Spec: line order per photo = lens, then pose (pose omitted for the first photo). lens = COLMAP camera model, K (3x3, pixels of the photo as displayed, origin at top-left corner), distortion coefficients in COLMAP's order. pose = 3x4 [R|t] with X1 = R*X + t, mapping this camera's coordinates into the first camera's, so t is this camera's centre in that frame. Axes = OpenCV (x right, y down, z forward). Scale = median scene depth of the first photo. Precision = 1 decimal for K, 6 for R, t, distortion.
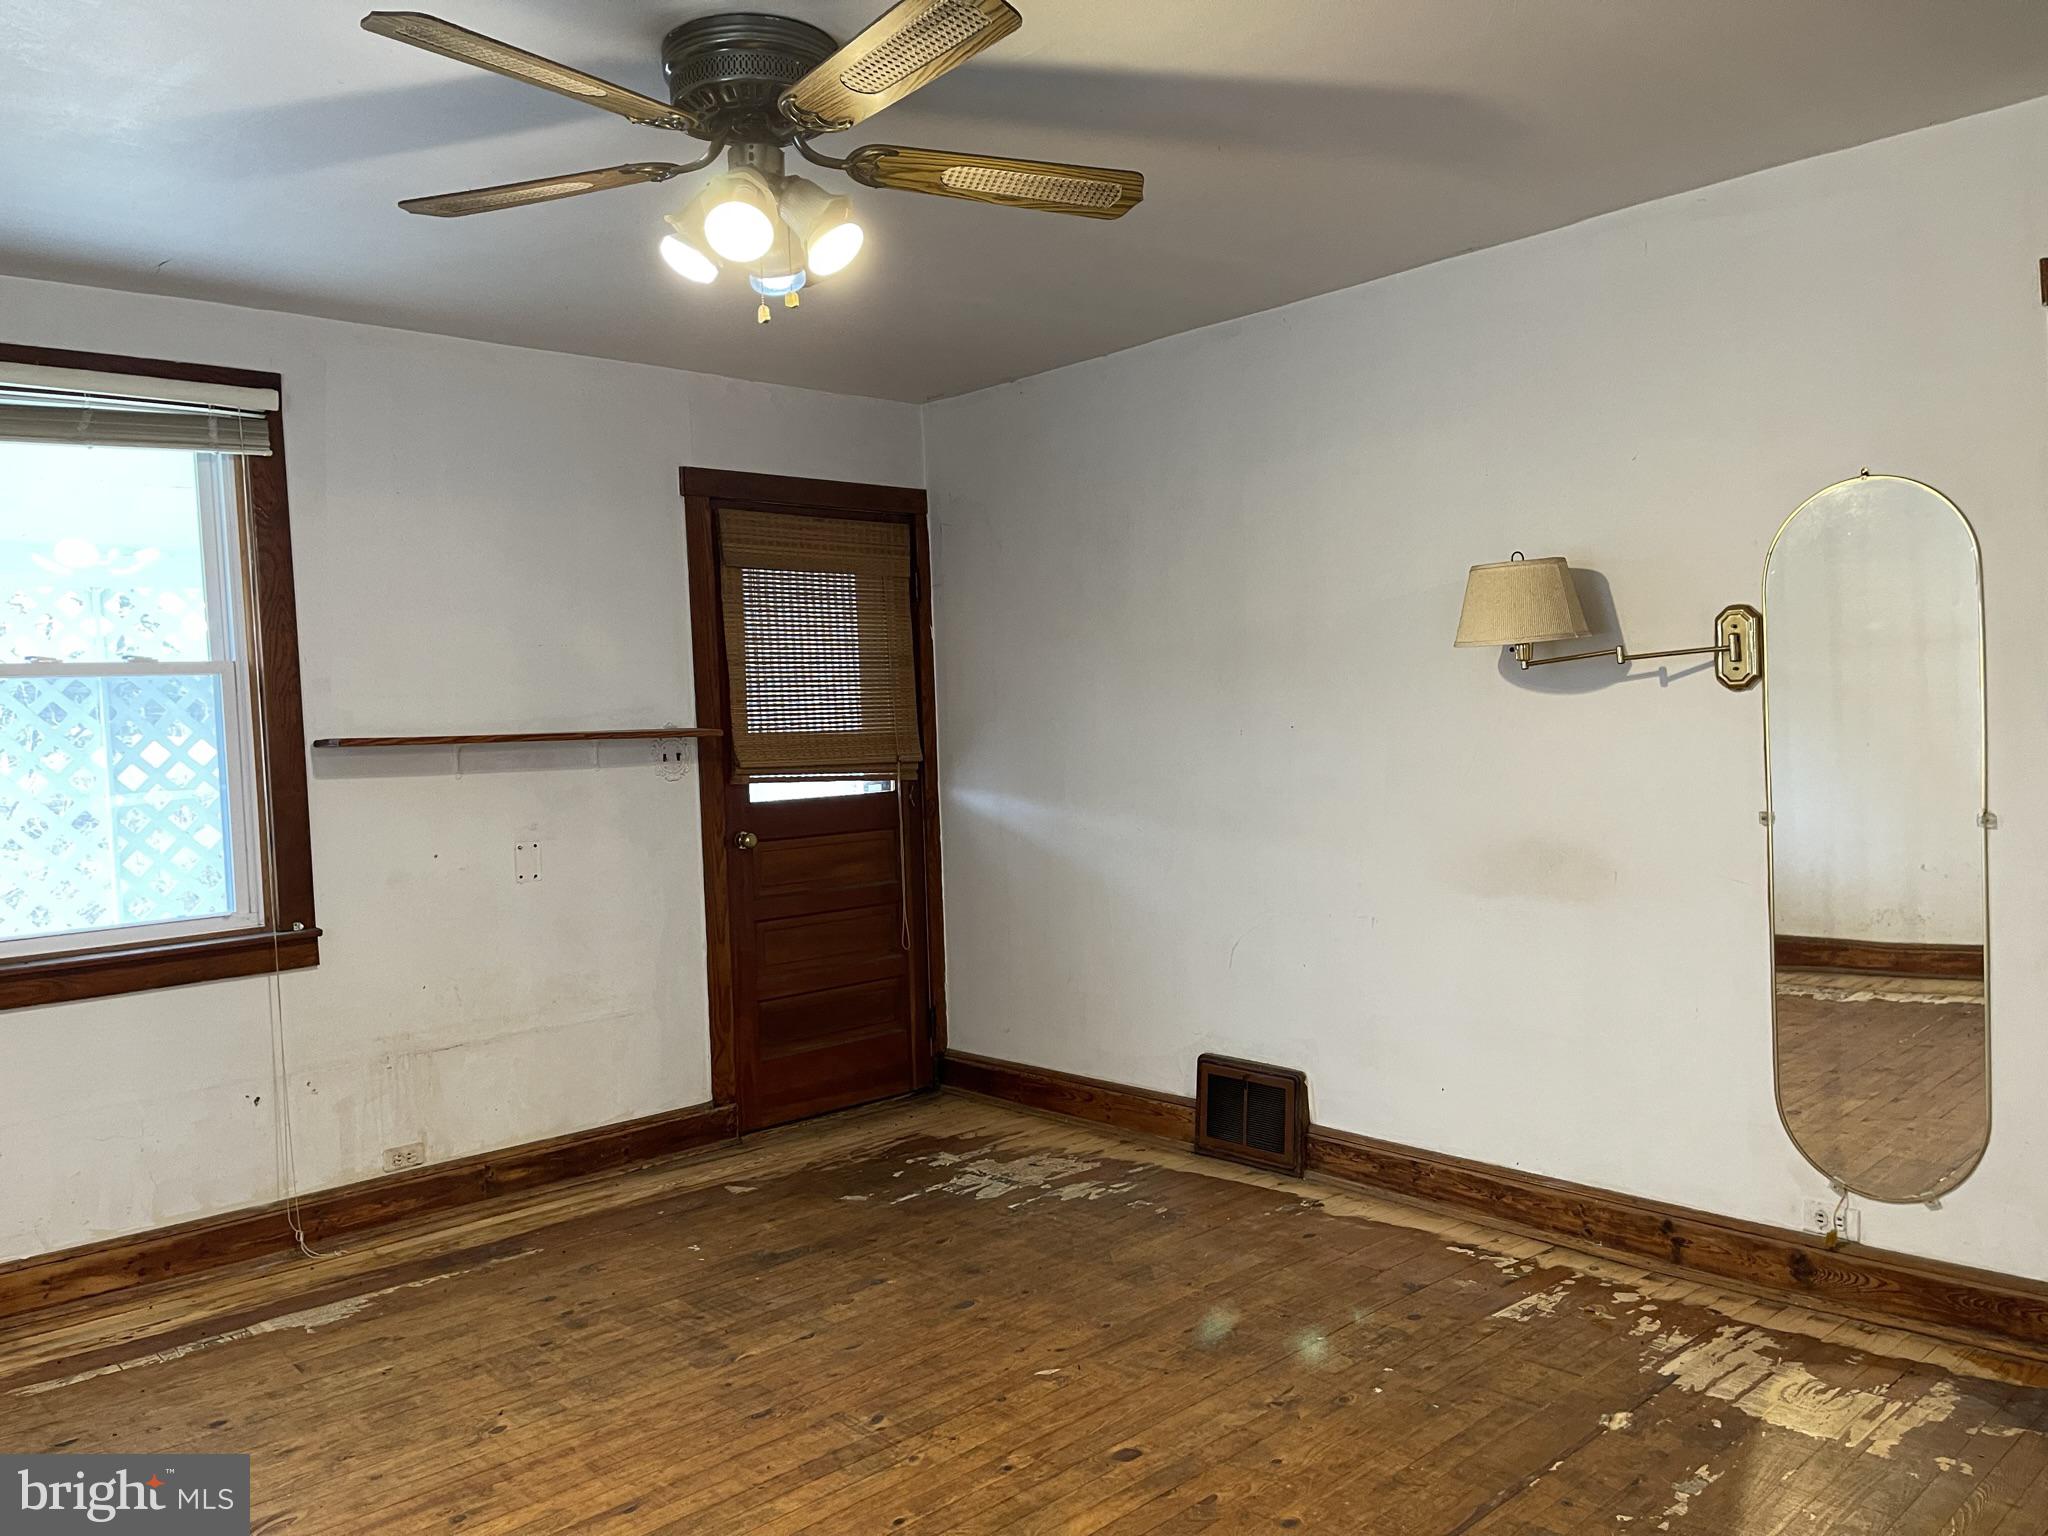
lens RADIAL K [[1533.6, 0, 1023.2], [0, 1533.6, 758.9], [0, 0, 1]] dist [0.065035, -0.082034]
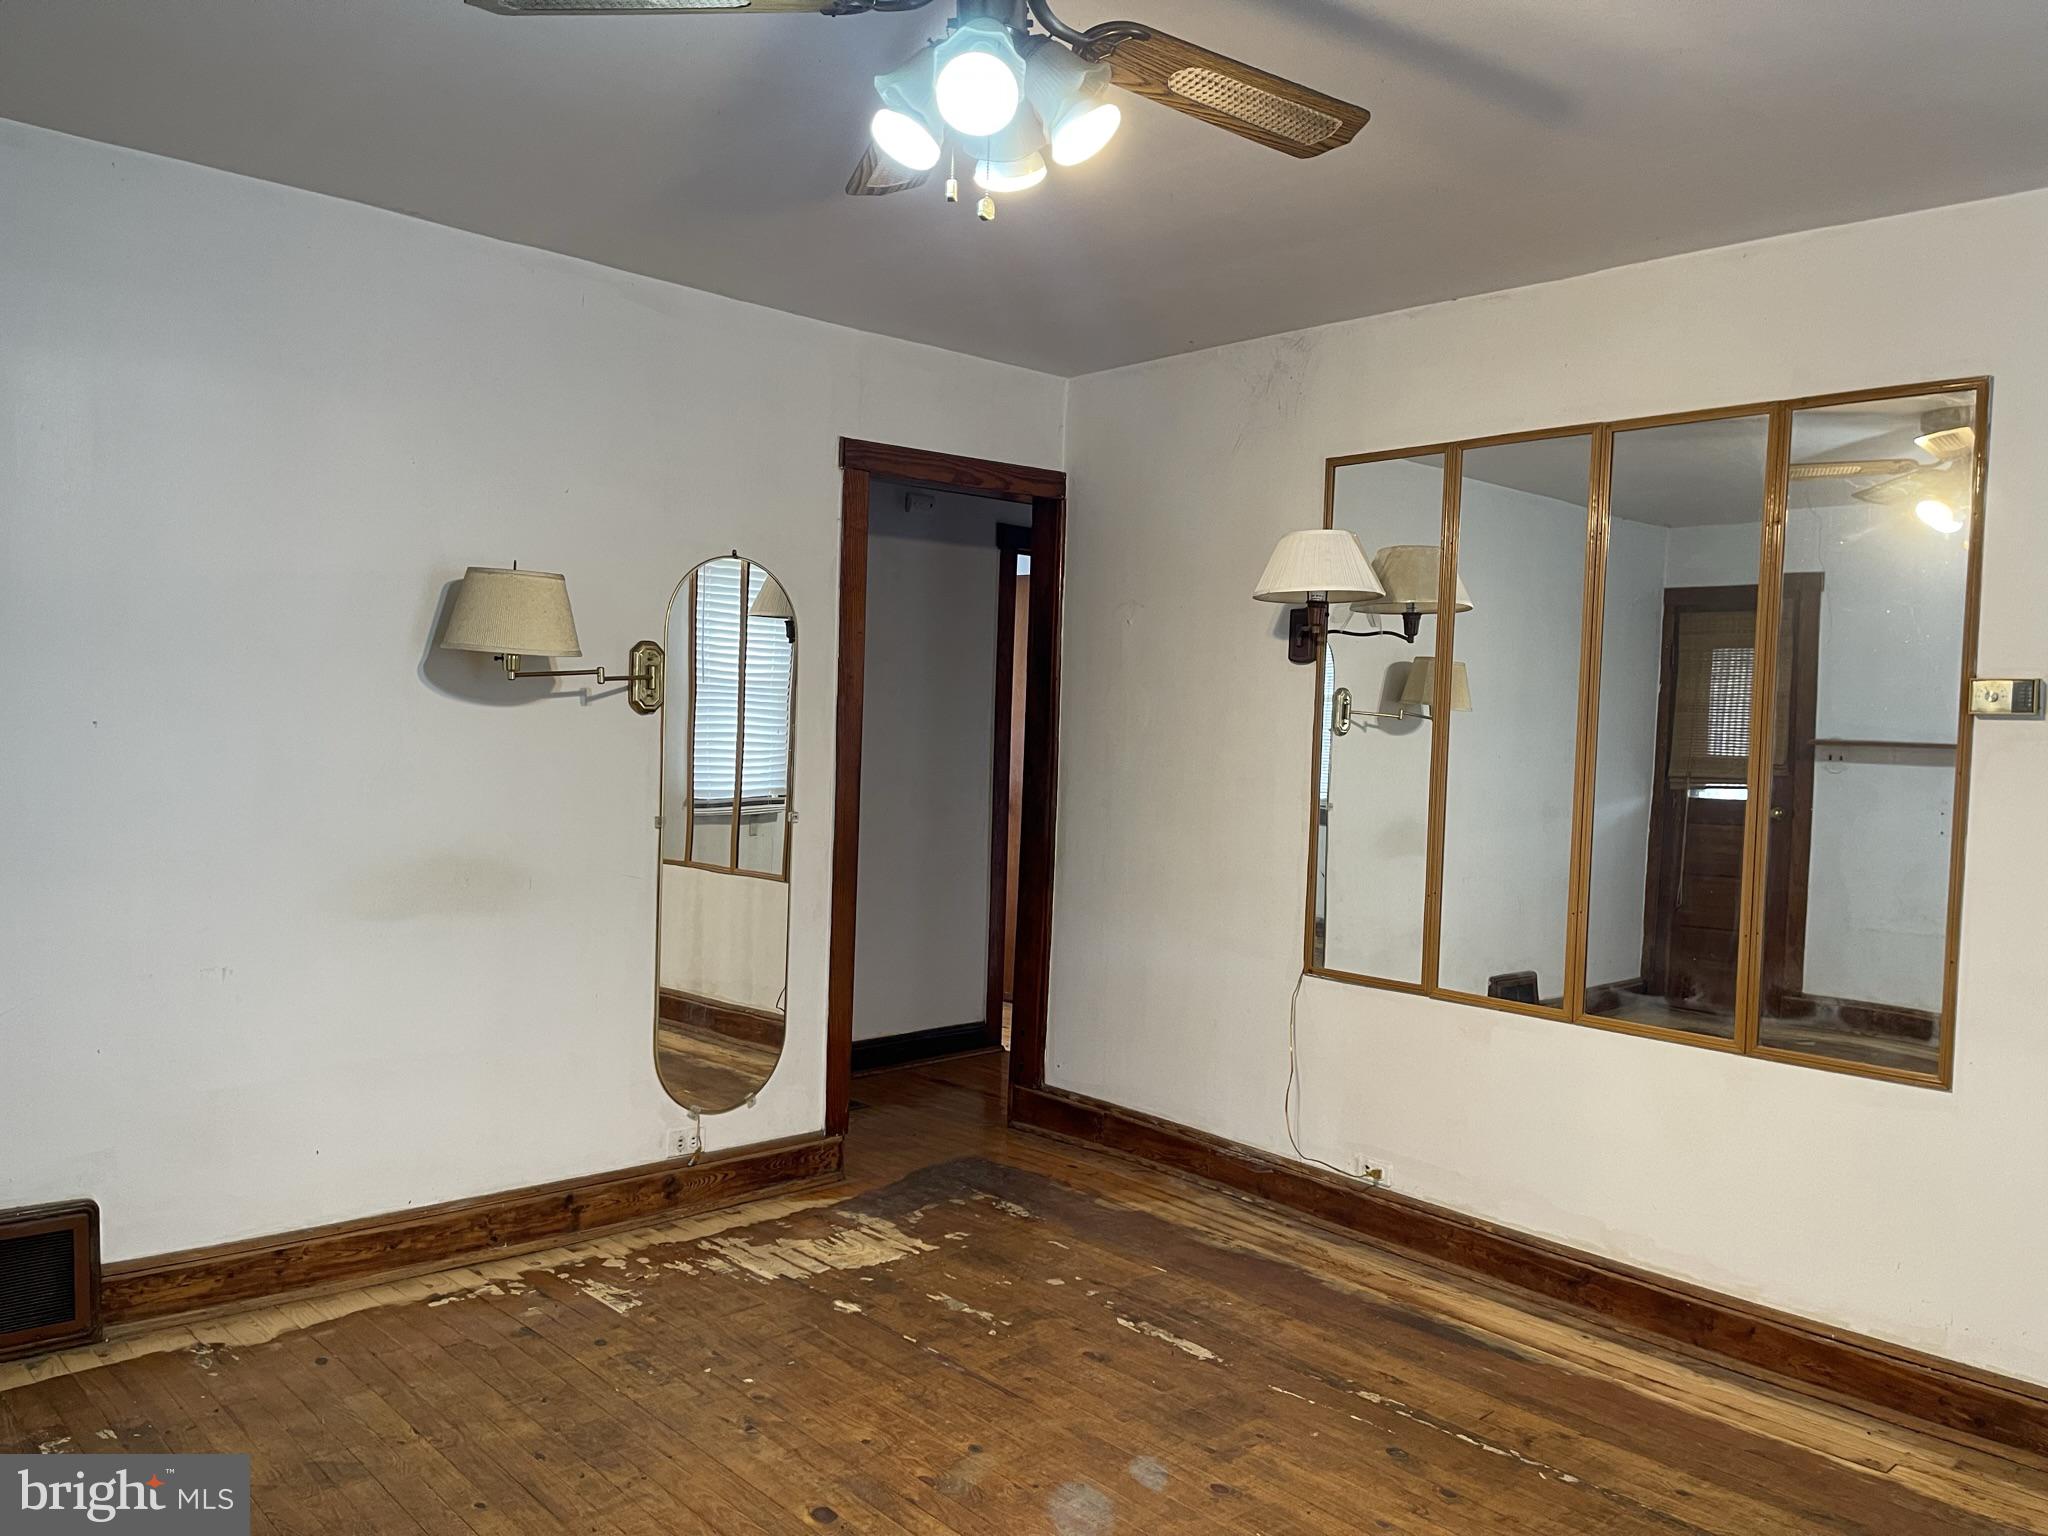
lens RADIAL K [[1533.6, 0, 1026.1], [0, 1533.6, 776.8], [0, 0, 1]] dist [0.065035, -0.082034]
pose [[-0.006395, 0.002166, 0.999977, -0.692834], [-0.005499, 0.999982, -0.002202, 0.004403], [-0.999964, -0.005513, -0.006383, 0.705858]]
